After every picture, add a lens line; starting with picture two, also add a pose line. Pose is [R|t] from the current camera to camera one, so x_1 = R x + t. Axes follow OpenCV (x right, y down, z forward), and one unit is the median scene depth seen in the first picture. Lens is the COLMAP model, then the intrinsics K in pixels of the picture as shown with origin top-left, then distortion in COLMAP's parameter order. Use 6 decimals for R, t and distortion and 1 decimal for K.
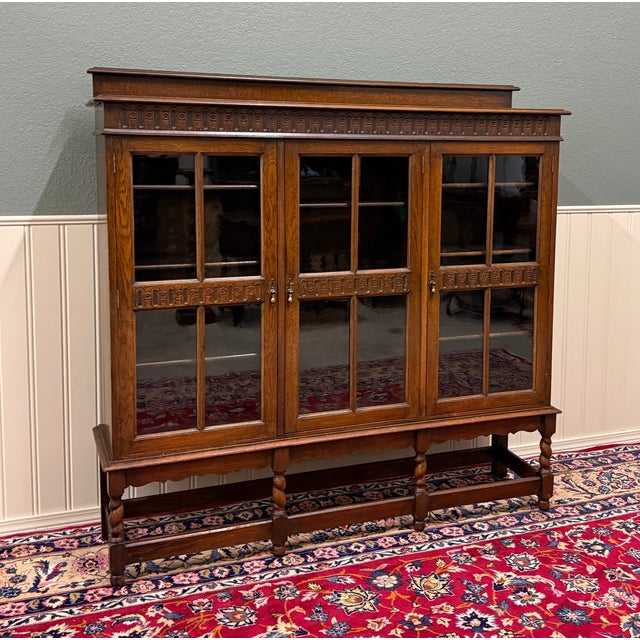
lens RADIAL K [[844.9, 0, 342.0], [0, 844.9, 224.0], [0, 0, 1]] dist [0.033396, -0.062964]
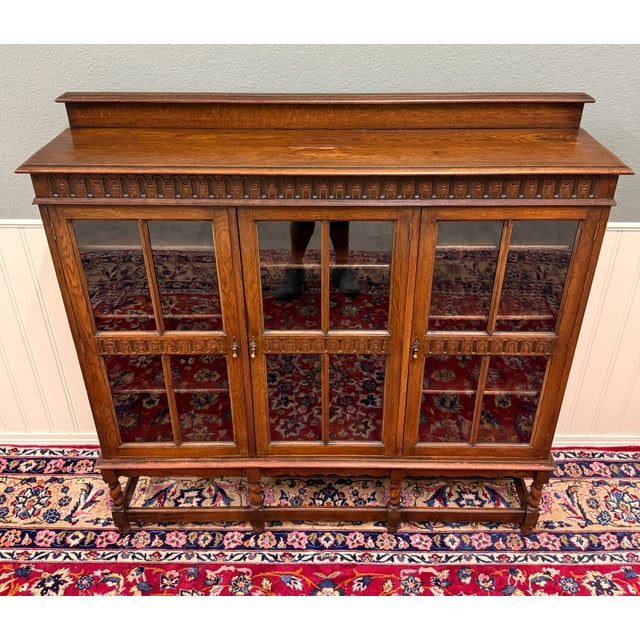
lens RADIAL K [[626.7, 0, 319.4], [0, 626.7, 277.9], [0, 0, 1]] dist [0.006671, -0.015840]
pose [[0.930167, 0.172625, -0.324022, 0.226021], [-0.020610, 0.905724, 0.423367, -0.296391], [0.366558, -0.387124, 0.846032, 0.437775]]
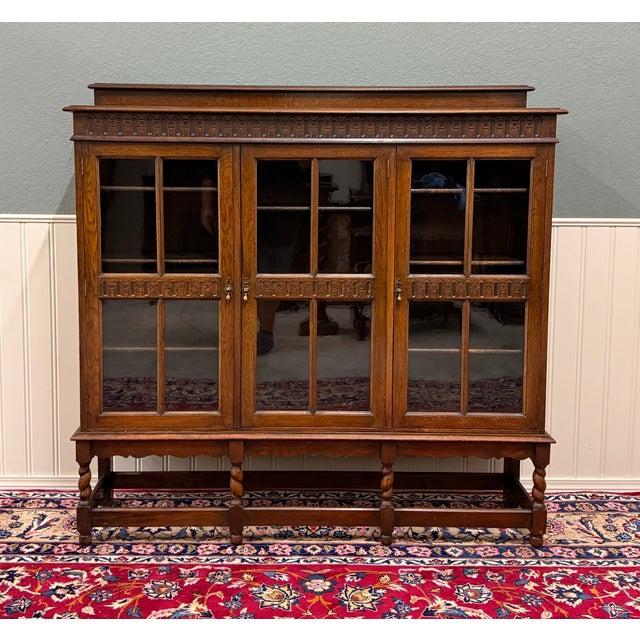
lens RADIAL K [[817.4, 0, 262.5], [0, 817.4, 238.3], [0, 0, 1]] dist [0.028352, -0.051033]
pose [[0.928985, 0.027363, -0.369103, 0.320211], [-0.030545, 0.999530, -0.002781, 0.017795], [0.368854, 0.013858, 0.929384, 0.071685]]
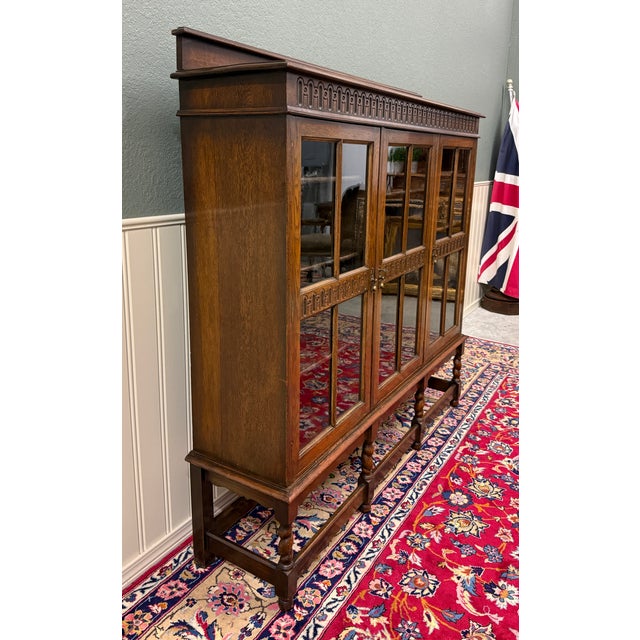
lens RADIAL K [[549.2, 0, 320.8], [0, 549.2, 274.3], [0, 0, 1]] dist [-0.006074, -0.001251]
pose [[0.790525, -0.126851, 0.599149, -0.520000], [0.048559, 0.988217, 0.145154, -0.026259], [-0.610502, -0.085654, 0.787369, 0.498136]]
